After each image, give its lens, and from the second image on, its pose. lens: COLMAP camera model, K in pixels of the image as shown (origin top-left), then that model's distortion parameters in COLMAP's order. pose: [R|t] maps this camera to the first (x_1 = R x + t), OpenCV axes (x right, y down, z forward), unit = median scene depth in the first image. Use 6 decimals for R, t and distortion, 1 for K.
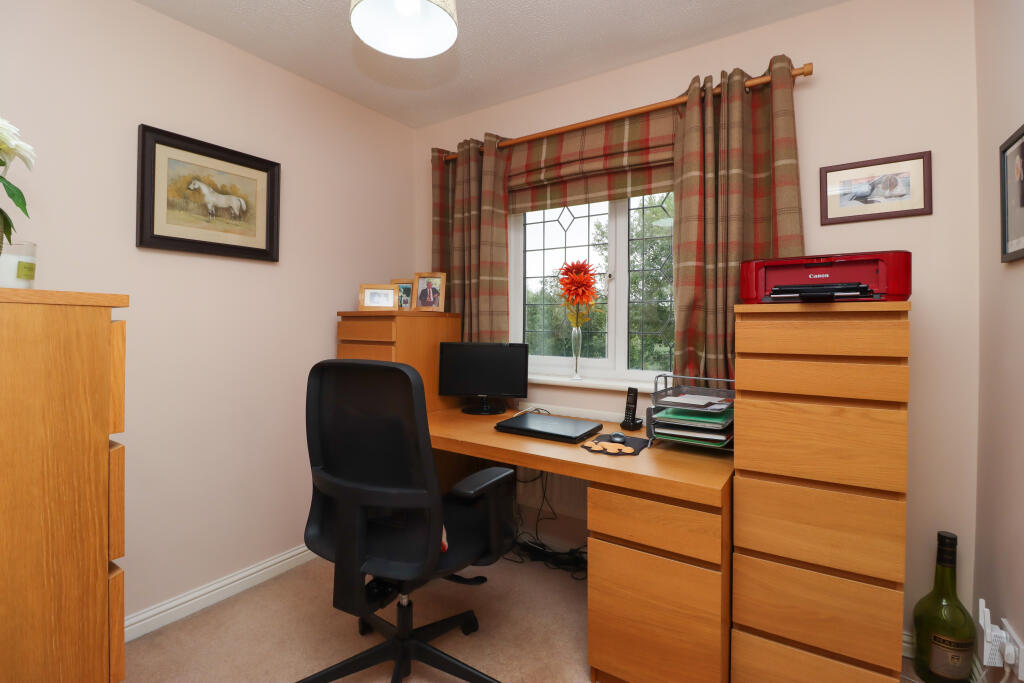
lens RADIAL K [[483.1, 0, 510.7], [0, 483.1, 321.4], [0, 0, 1]] dist [-0.000798, -0.000157]
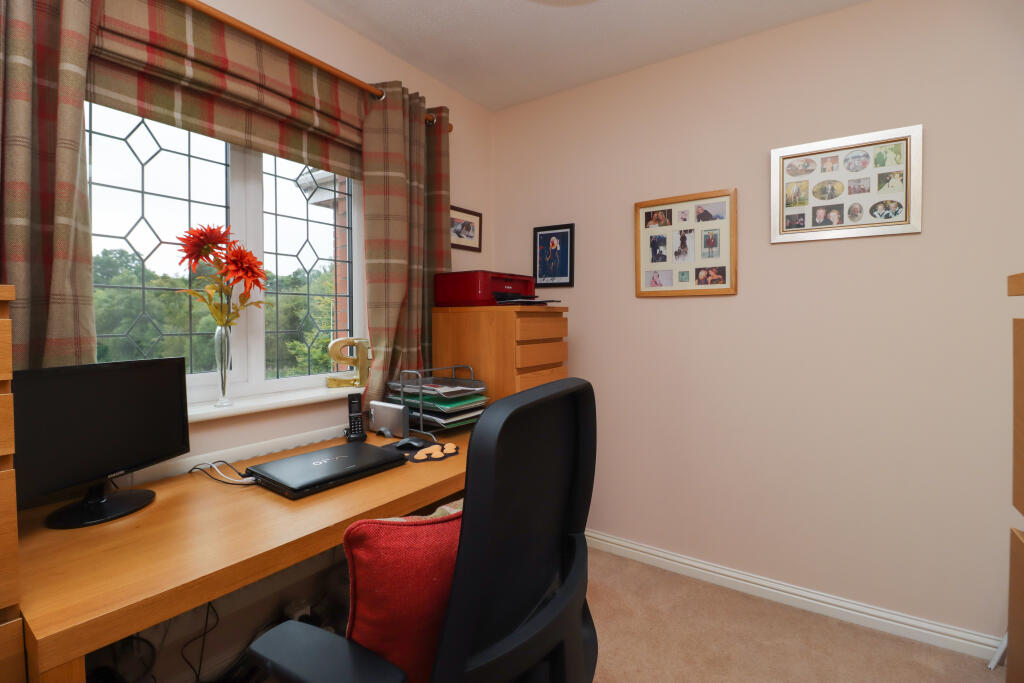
lens RADIAL K [[477.9, 0, 511.2], [0, 477.9, 329.0], [0, 0, 1]] dist [-0.000209, -0.000007]
pose [[0.023255, -0.019674, 0.999536, -0.563983], [0.001437, 0.999806, 0.019646, 0.003692], [-0.999729, 0.000980, 0.023279, 0.648206]]
